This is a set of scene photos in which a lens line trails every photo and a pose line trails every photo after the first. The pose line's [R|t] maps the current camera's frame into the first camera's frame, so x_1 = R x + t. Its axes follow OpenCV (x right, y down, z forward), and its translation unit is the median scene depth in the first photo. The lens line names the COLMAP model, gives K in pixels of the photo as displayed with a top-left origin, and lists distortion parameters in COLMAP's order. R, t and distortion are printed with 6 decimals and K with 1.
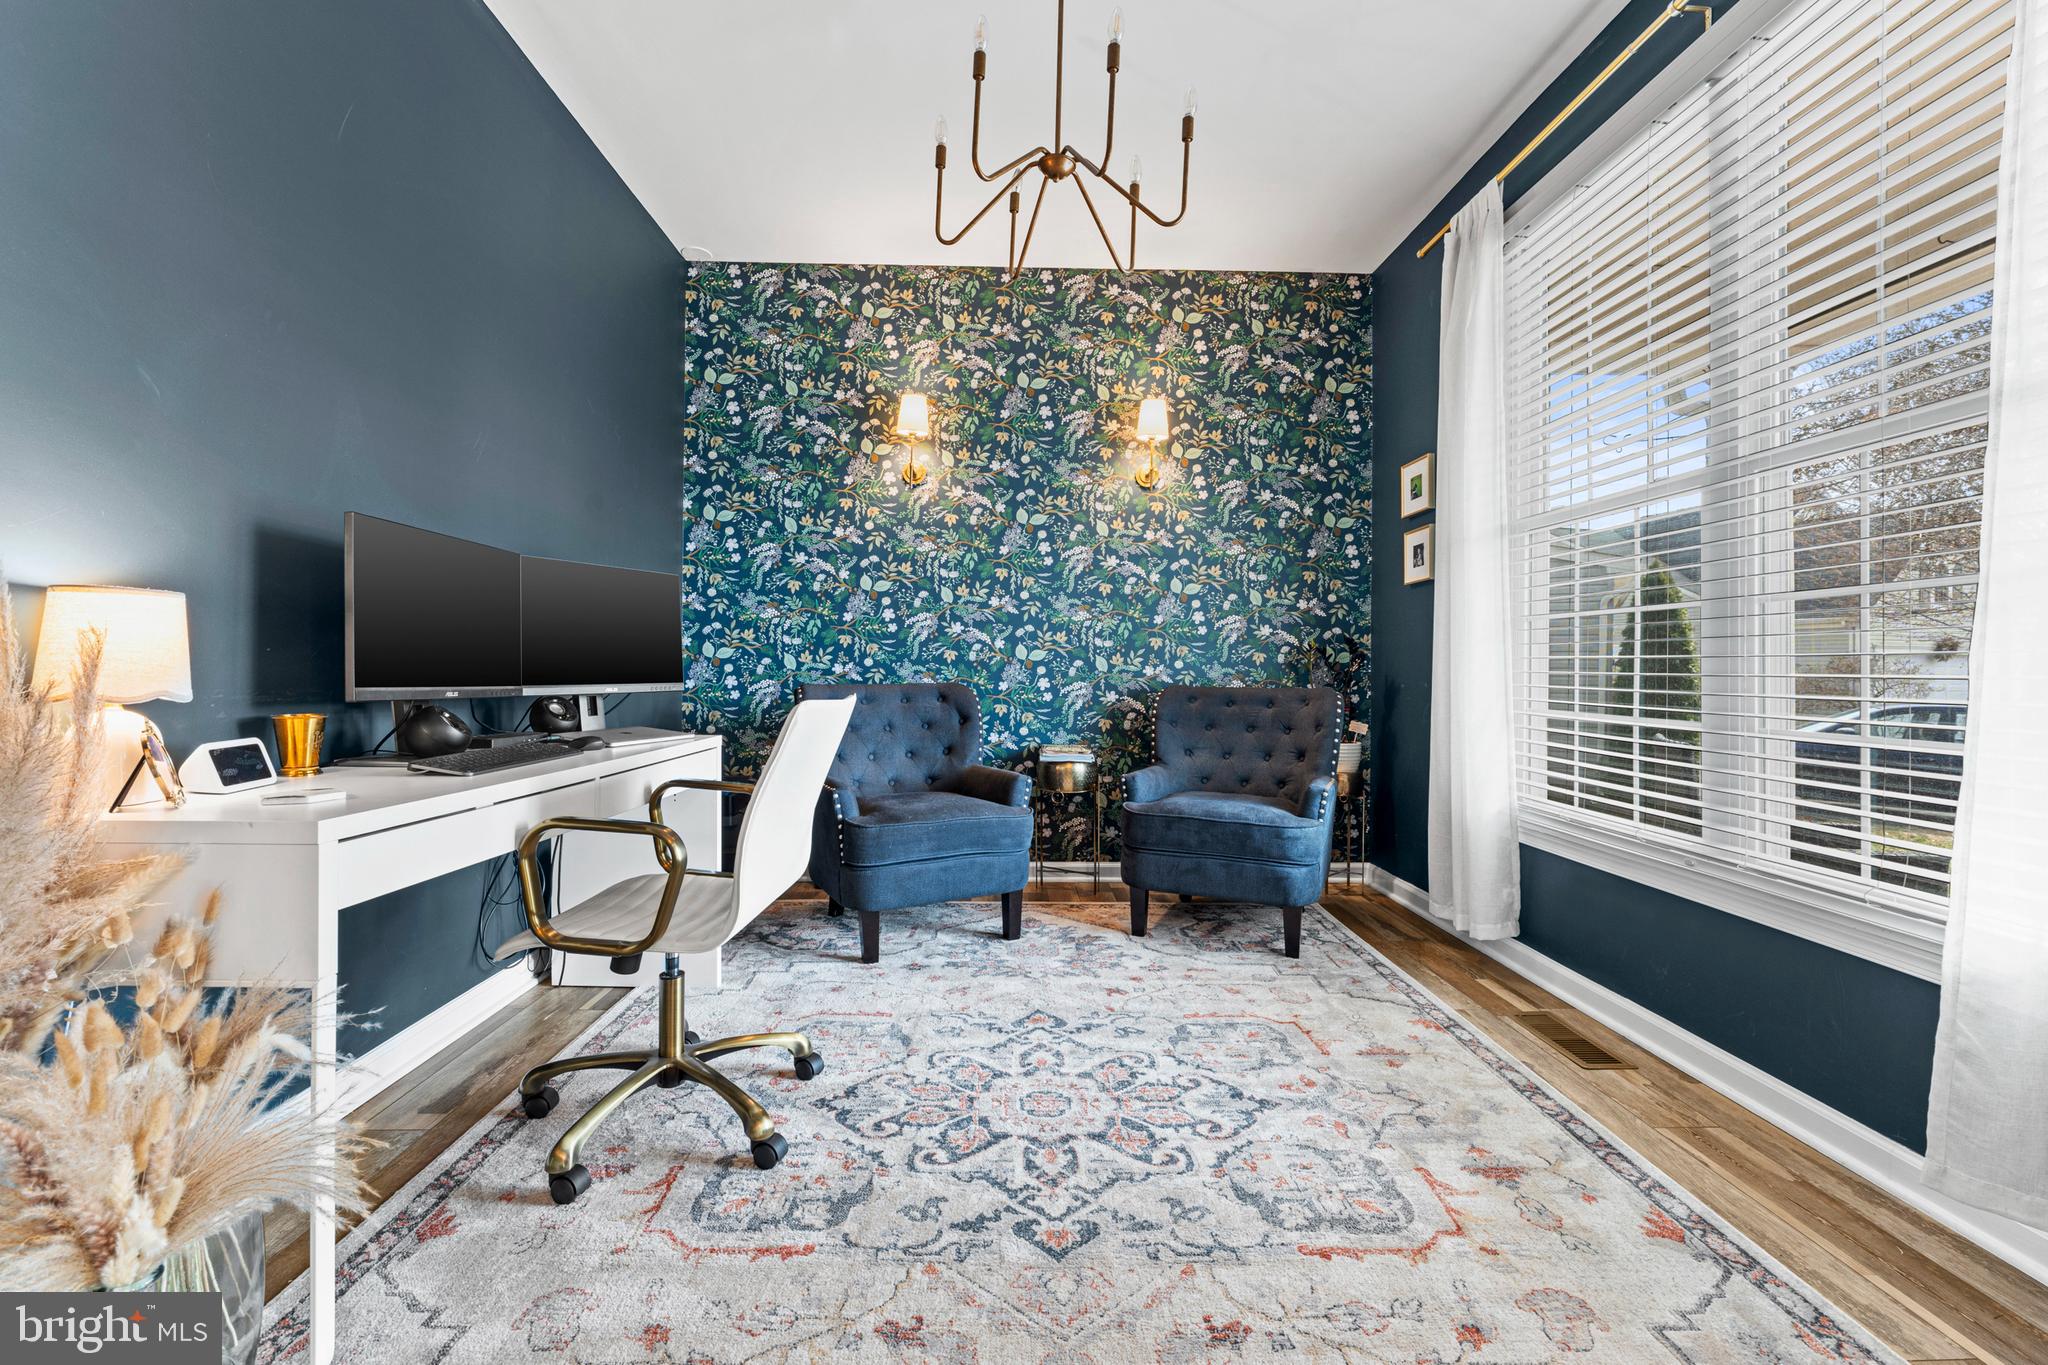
lens RADIAL K [[835.2, 0, 1029.2], [0, 835.2, 679.0], [0, 0, 1]] dist [-0.007551, 0.000820]
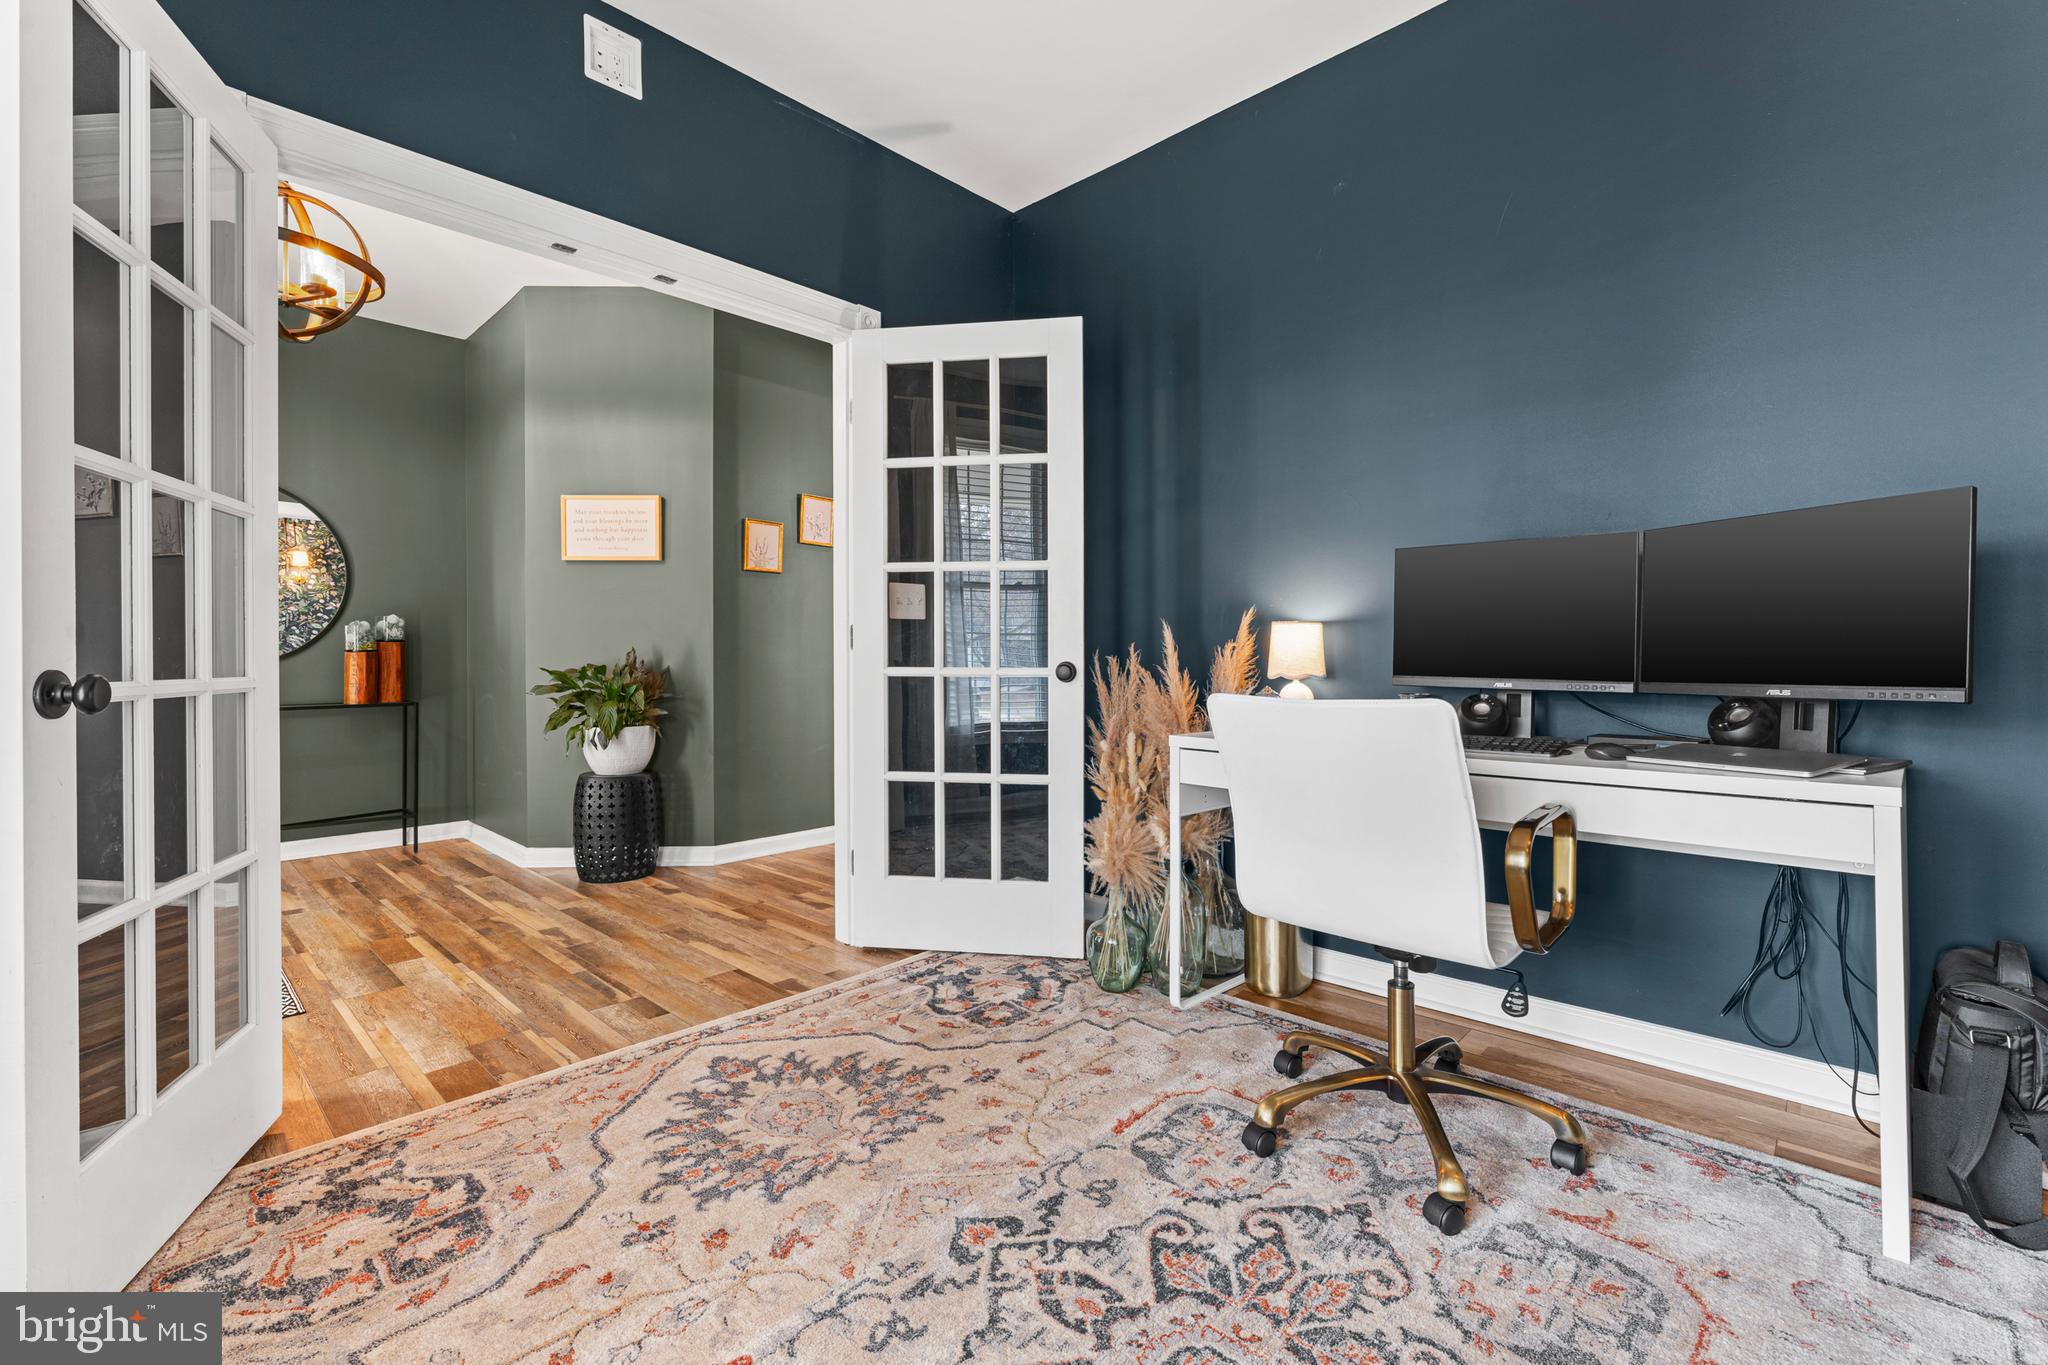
lens RADIAL K [[835.2, 0, 1011.5], [0, 835.2, 670.2], [0, 0, 1]] dist [-0.007551, 0.000820]
pose [[-0.706348, 0.007490, -0.707825, 0.608328], [-0.006350, 0.999837, 0.016917, -0.019323], [0.707836, 0.016444, -0.706186, 1.479519]]
